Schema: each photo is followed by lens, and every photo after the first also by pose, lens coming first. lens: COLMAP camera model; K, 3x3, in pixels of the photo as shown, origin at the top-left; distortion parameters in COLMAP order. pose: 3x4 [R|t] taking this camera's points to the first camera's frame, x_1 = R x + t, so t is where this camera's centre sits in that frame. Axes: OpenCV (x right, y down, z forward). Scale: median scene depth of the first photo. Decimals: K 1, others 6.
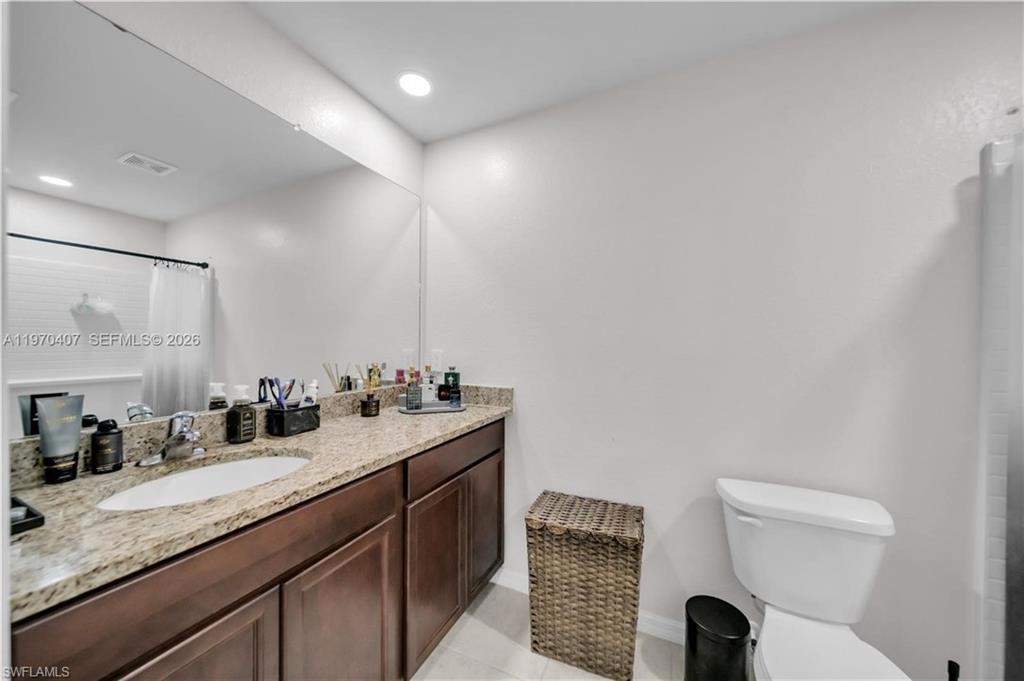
lens RADIAL K [[351.7, 0, 511.4], [0, 351.7, 343.3], [0, 0, 1]] dist [-0.000775, -0.001190]
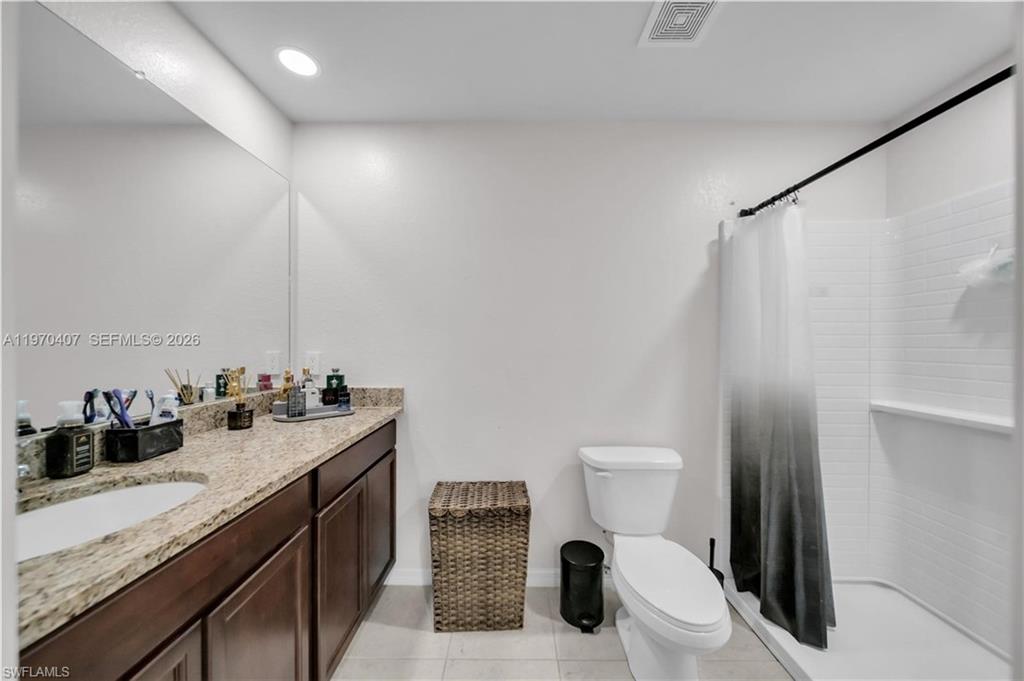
lens RADIAL K [[351.7, 0, 510.8], [0, 351.7, 341.8], [0, 0, 1]] dist [-0.000775, -0.001190]
pose [[0.910523, -0.002376, 0.413451, -0.190042], [0.003162, 0.999994, -0.001216, -0.004588], [-0.413446, 0.002415, 0.910525, -0.077747]]
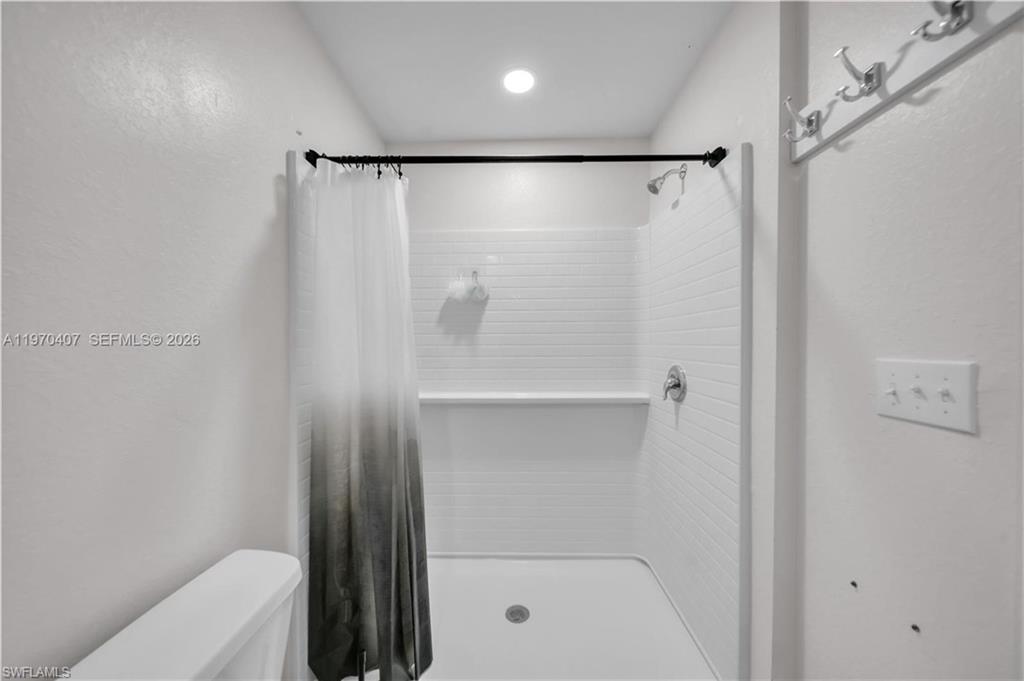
lens RADIAL K [[351.7, 0, 509.6], [0, 351.7, 345.9], [0, 0, 1]] dist [-0.000775, -0.001190]
pose [[-0.397574, 0.000280, 0.917570, 0.102035], [0.005029, 0.999986, 0.001873, 0.020848], [-0.917556, 0.005359, -0.397570, 0.711284]]
